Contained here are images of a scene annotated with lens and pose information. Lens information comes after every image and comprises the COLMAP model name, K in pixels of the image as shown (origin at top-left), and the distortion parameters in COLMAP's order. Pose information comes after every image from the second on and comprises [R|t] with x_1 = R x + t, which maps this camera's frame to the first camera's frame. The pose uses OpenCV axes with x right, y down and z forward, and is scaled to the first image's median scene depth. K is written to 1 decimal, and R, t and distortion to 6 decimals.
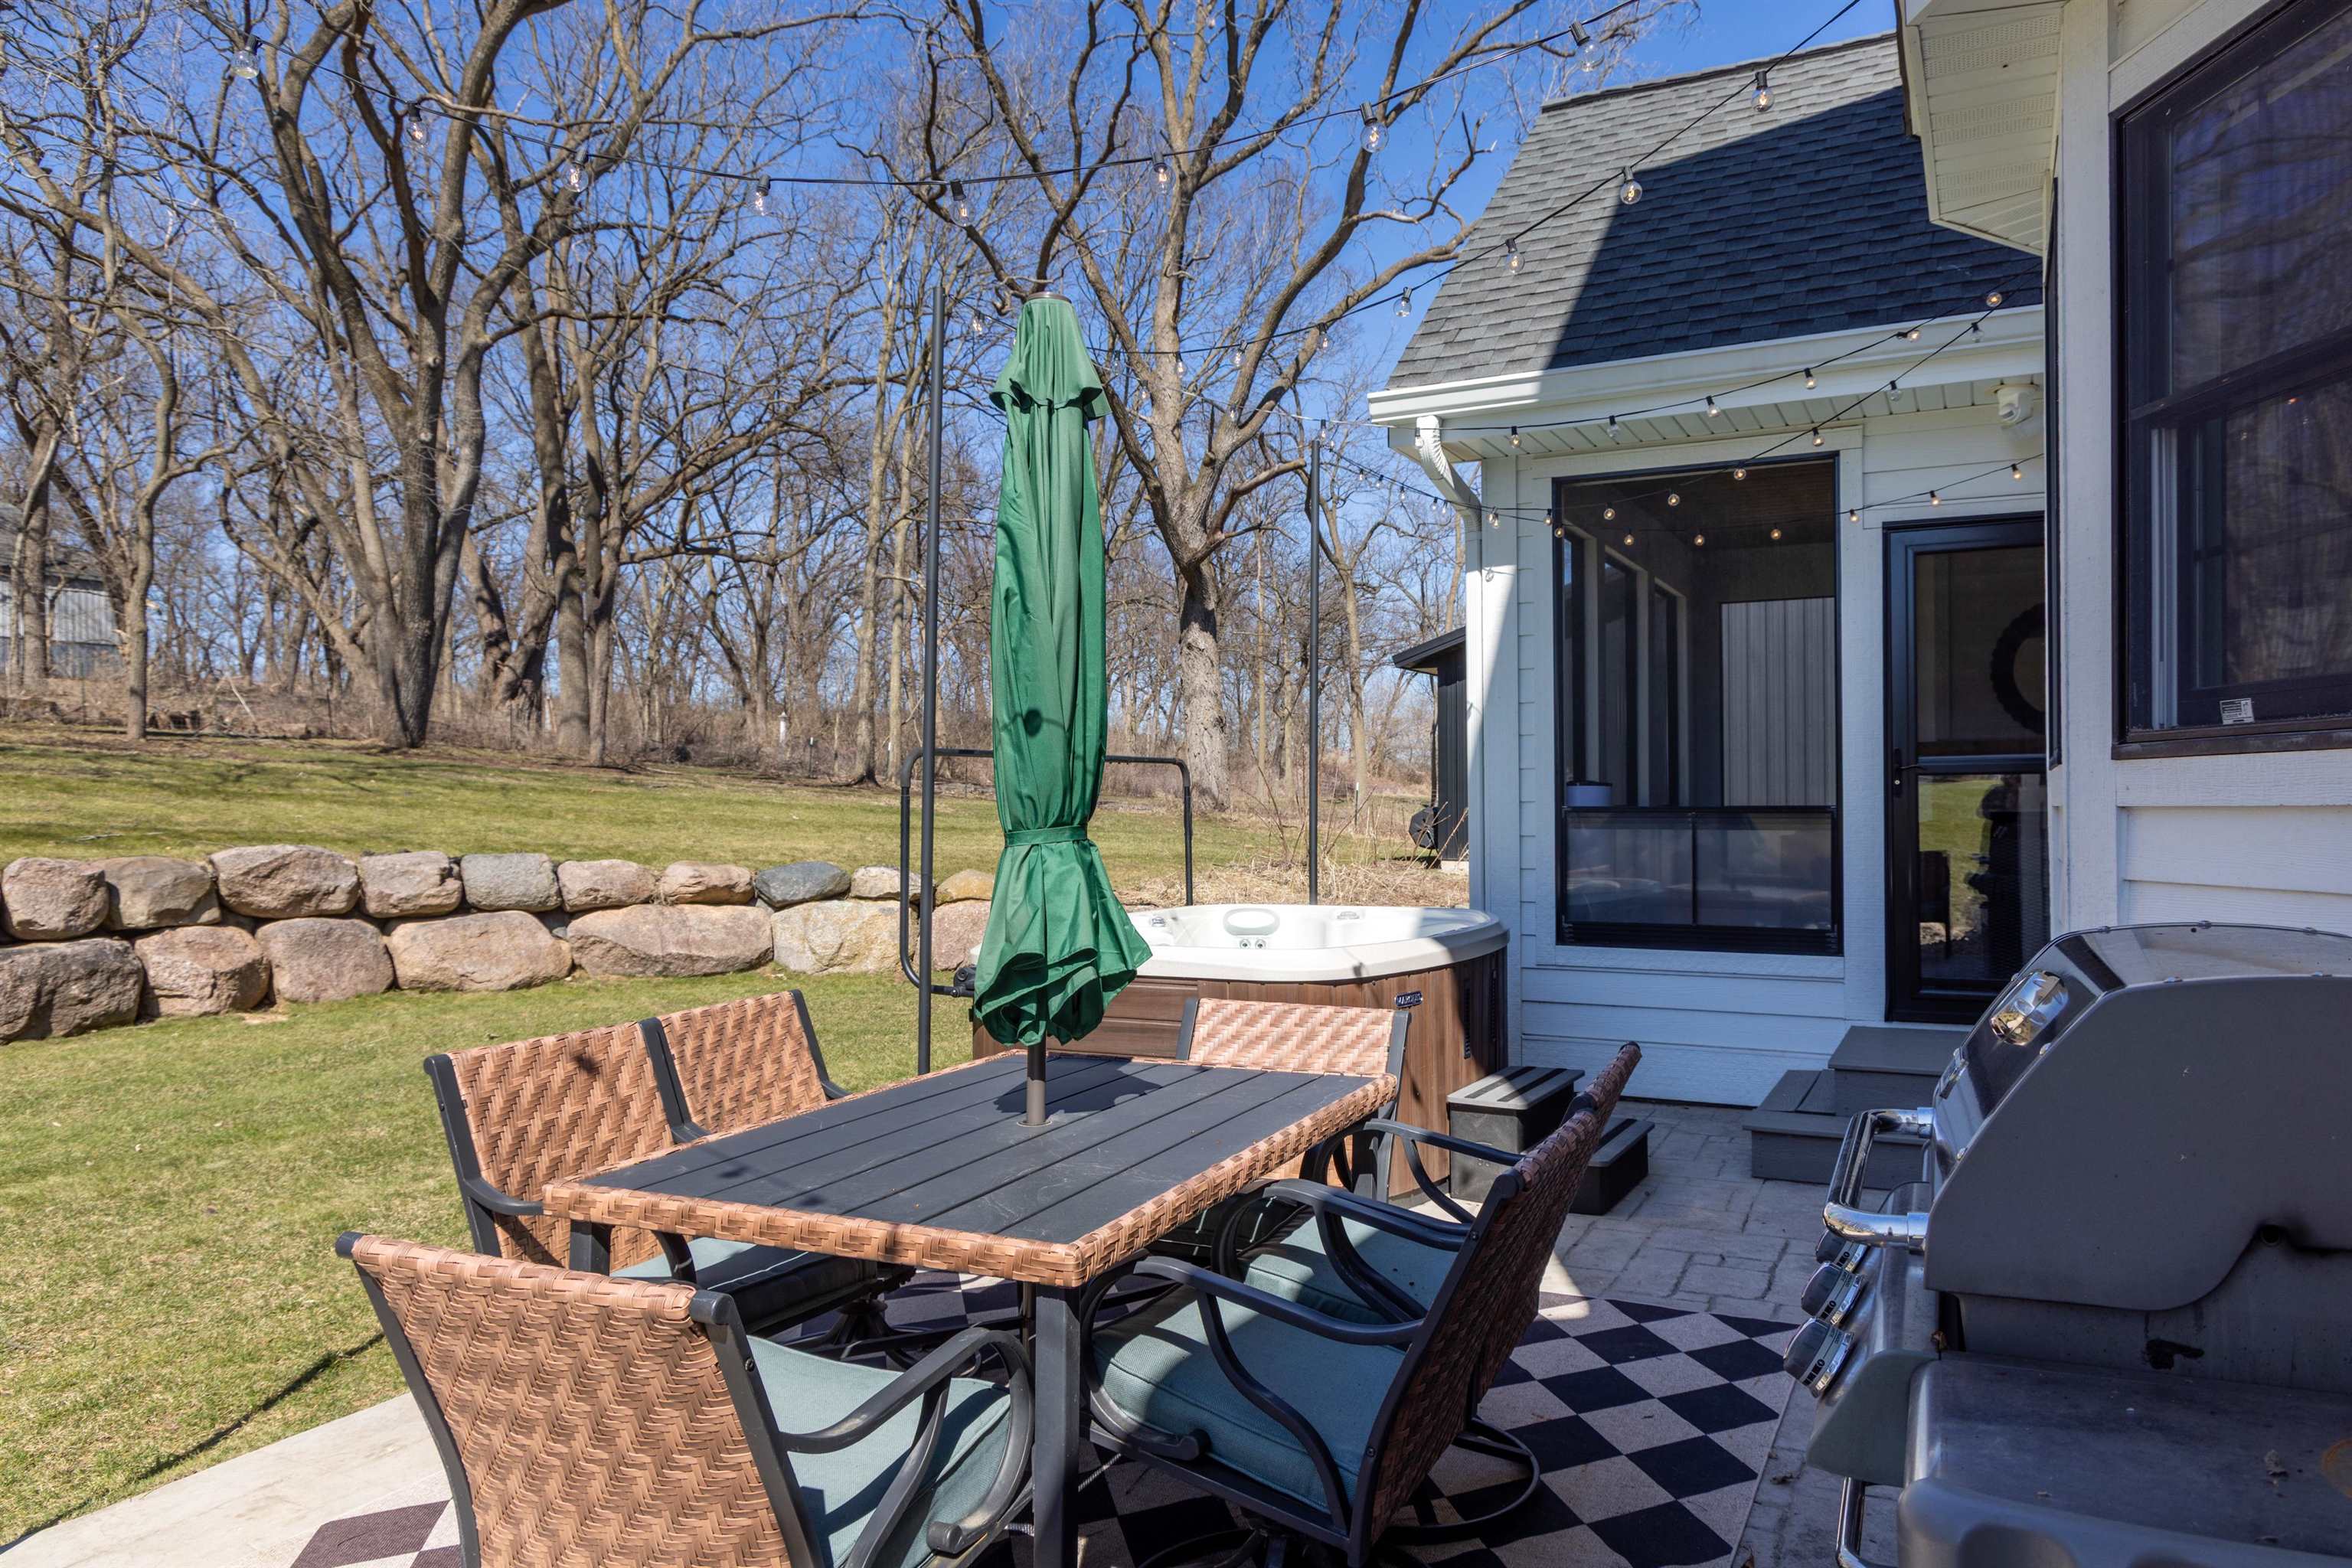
lens RADIAL K [[1617.0, 0, 1176.0], [0, 1617.0, 784.0], [0, 0, 1]] dist [0.013789, 0.001847]
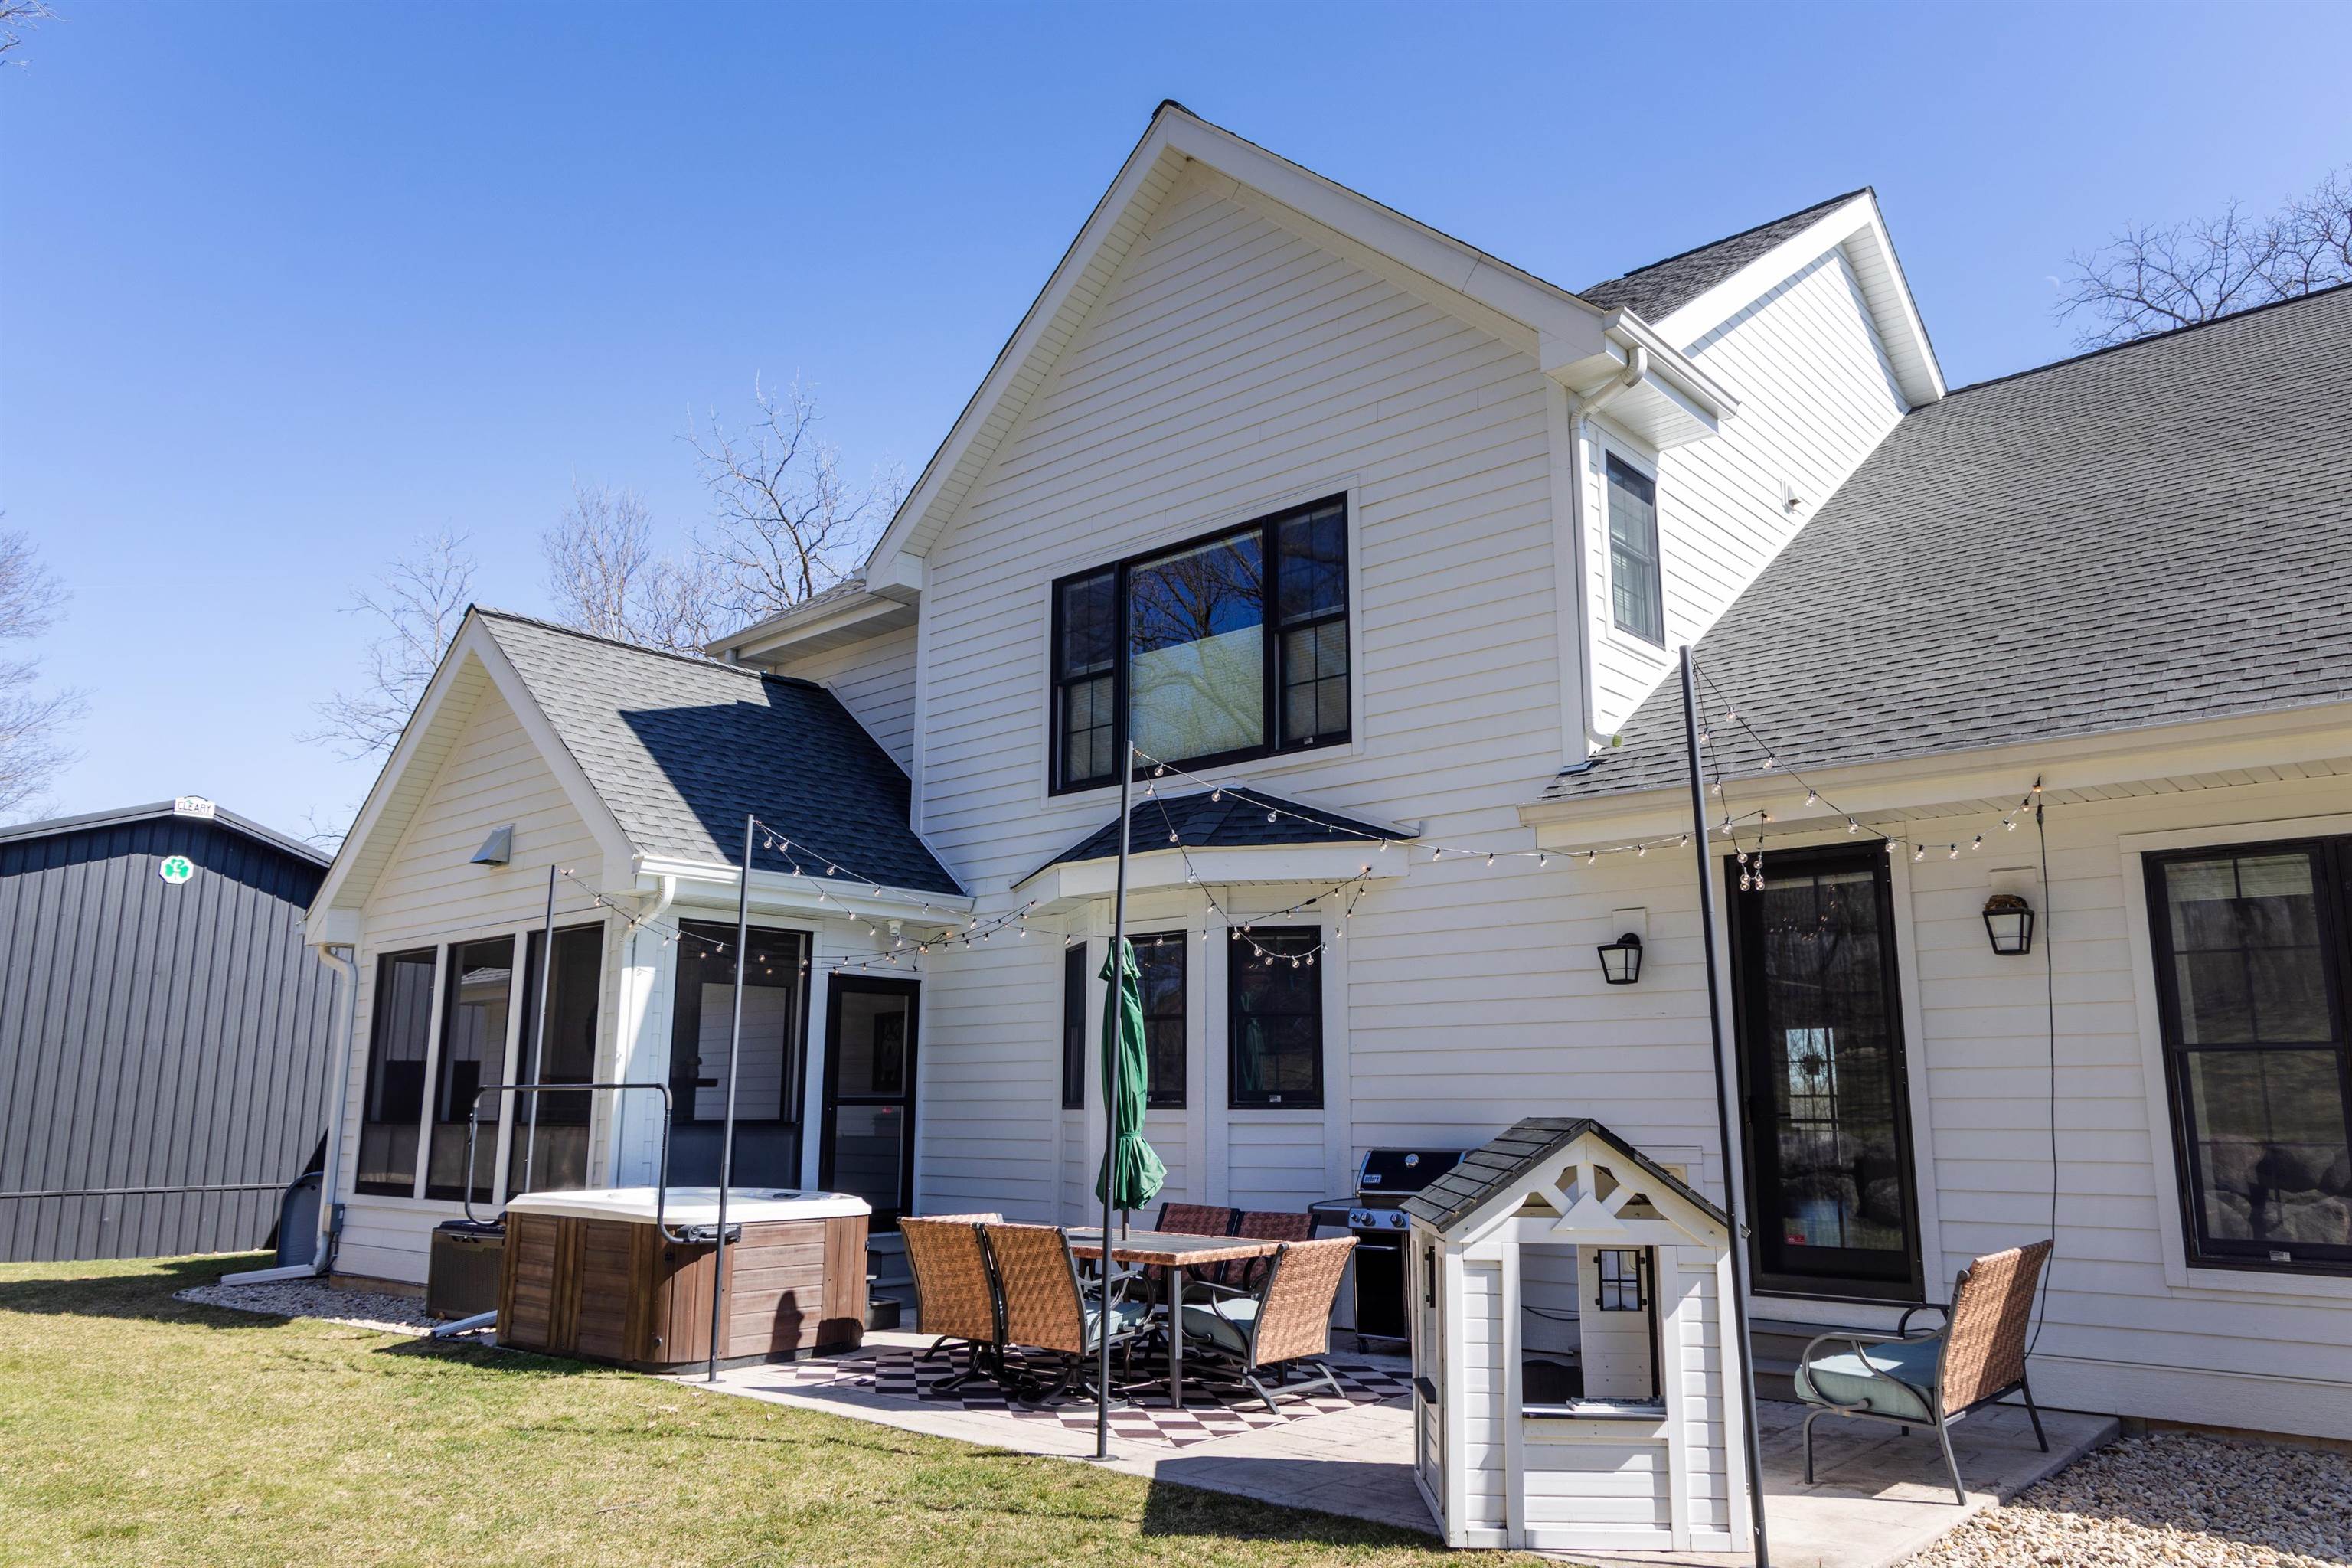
lens RADIAL K [[1637.0, 0, 1176.0], [0, 1637.0, 784.0], [0, 0, 1]] dist [0.003918, 0.001409]
pose [[0.238402, 0.199879, 0.950375, -1.331384], [-0.019788, 0.979388, -0.201017, 0.004431], [-0.970965, 0.029117, 0.237444, 0.108451]]
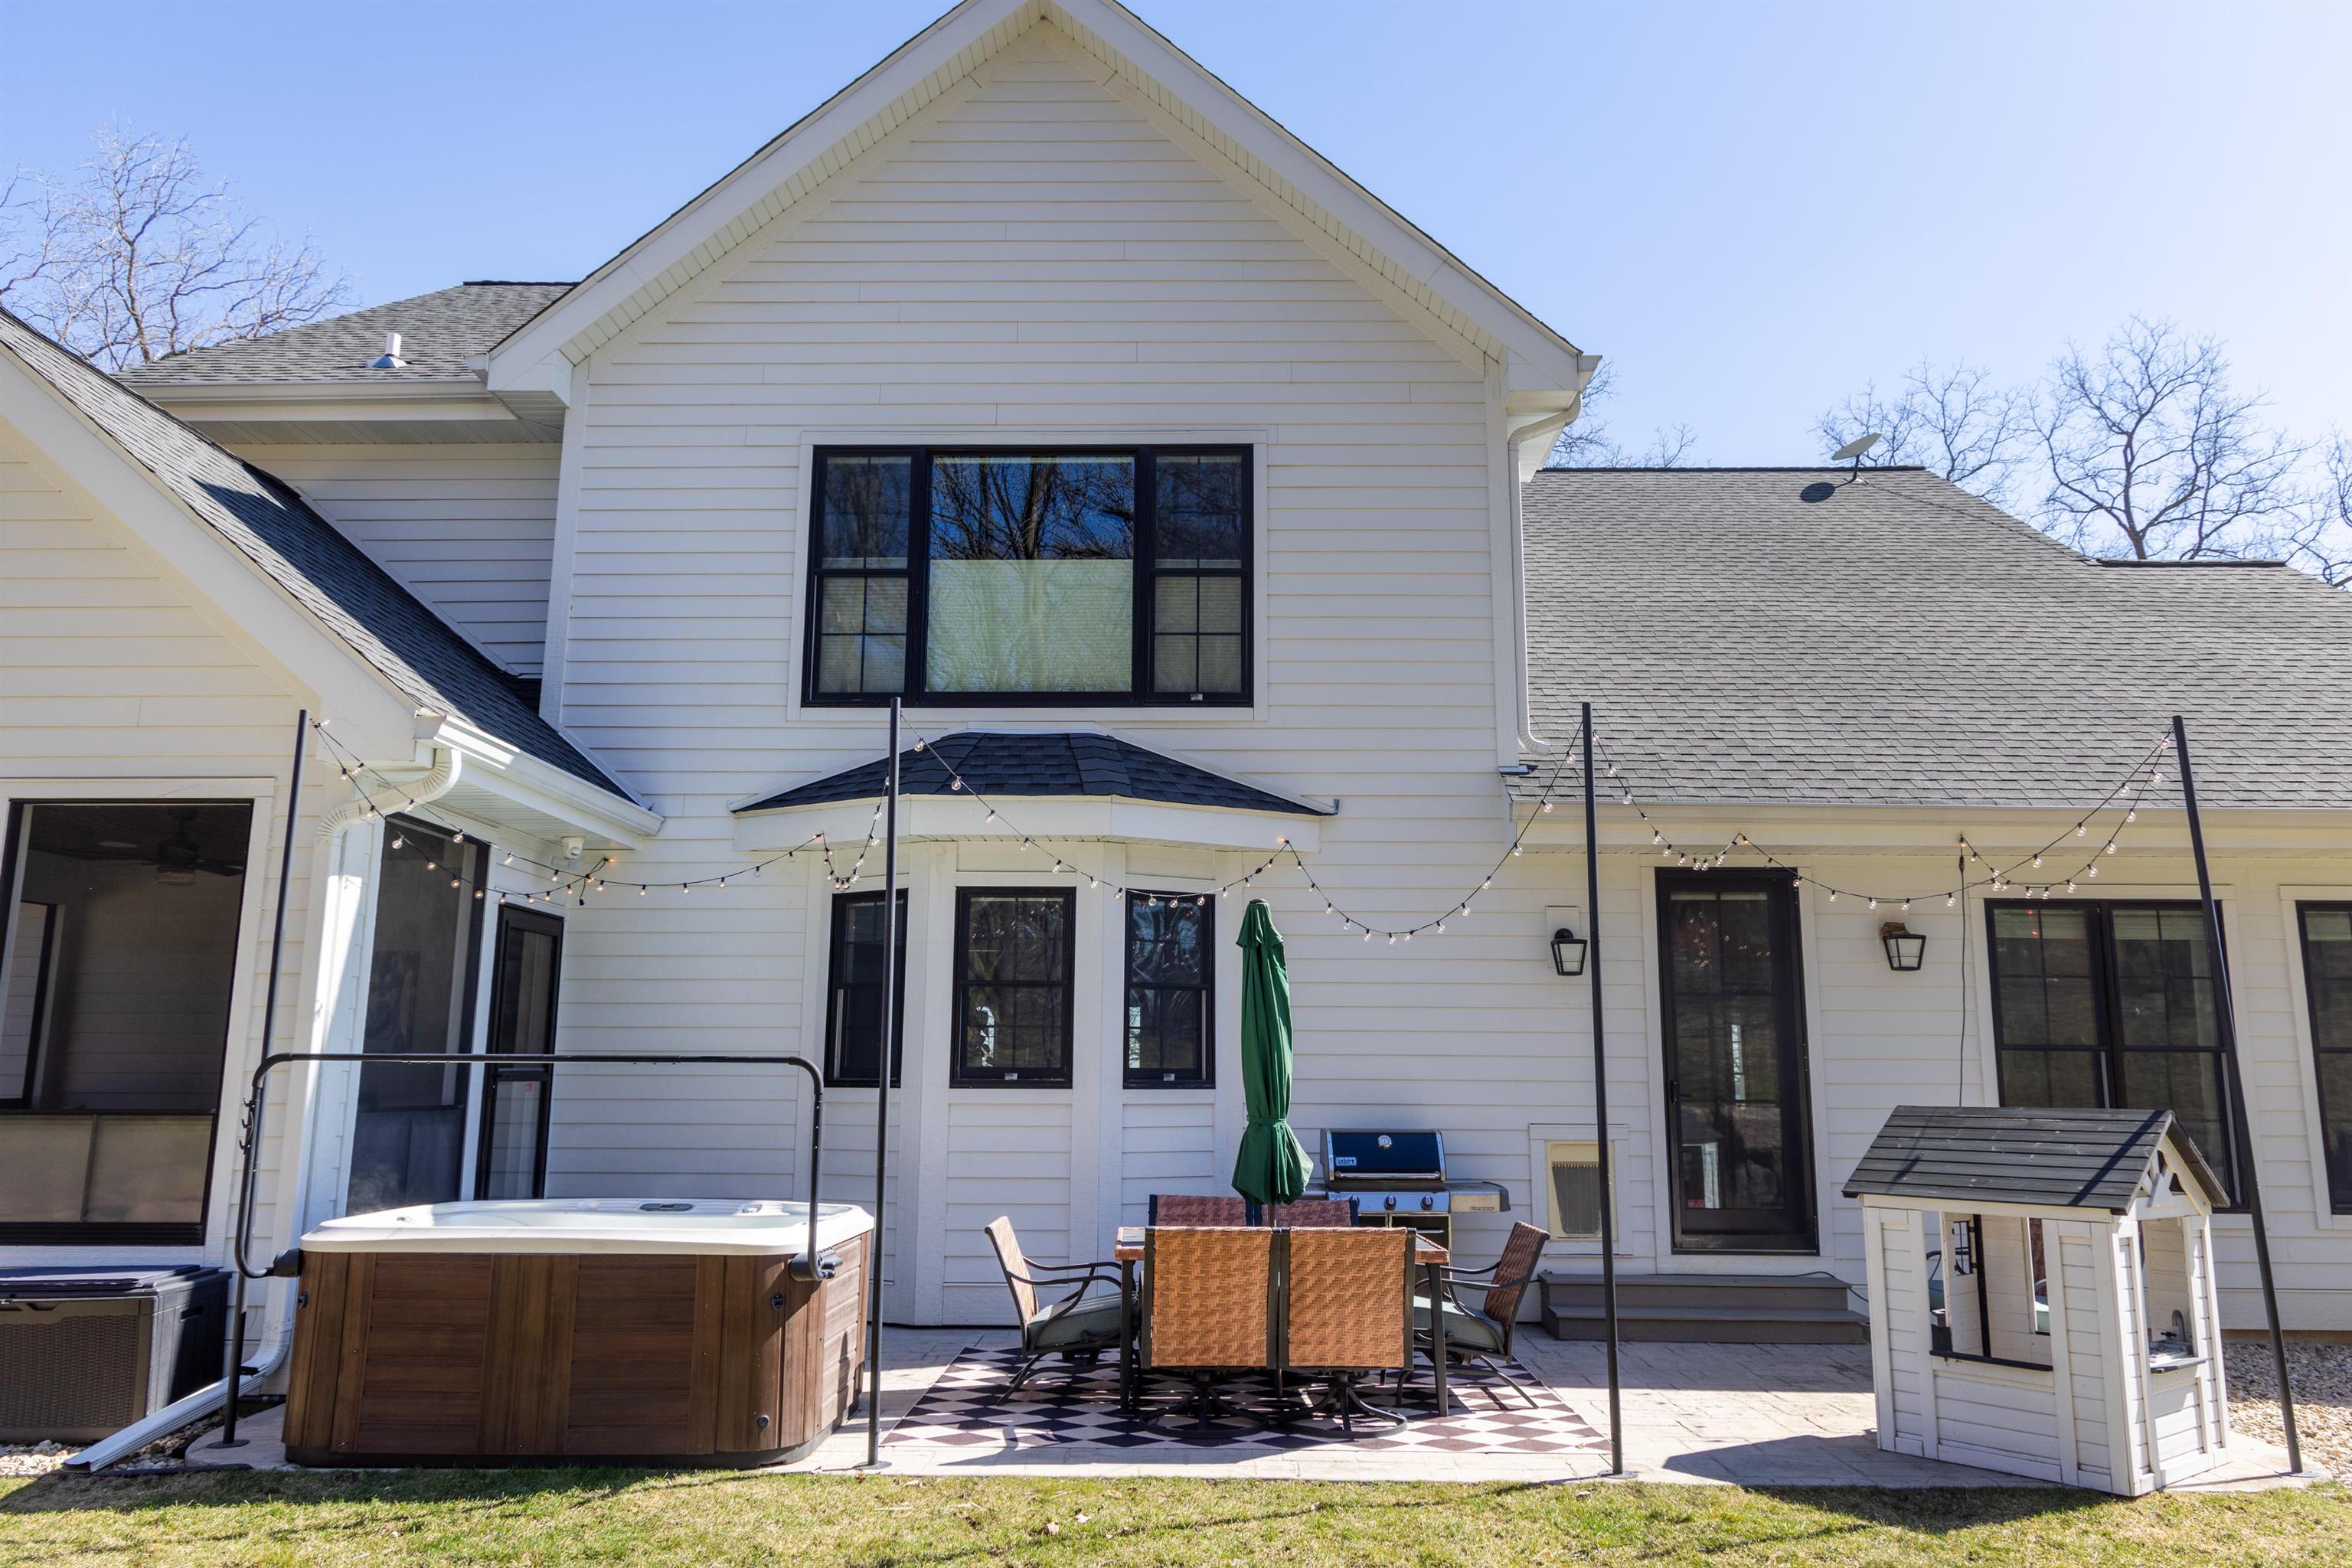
lens RADIAL K [[1637.0, 0, 1176.0], [0, 1637.0, 784.0], [0, 0, 1]] dist [0.003918, 0.001409]
pose [[-0.453372, 0.164515, 0.876007, -1.071068], [-0.016646, 0.981084, -0.192863, 0.007214], [-0.891166, -0.102020, -0.442058, 1.076493]]
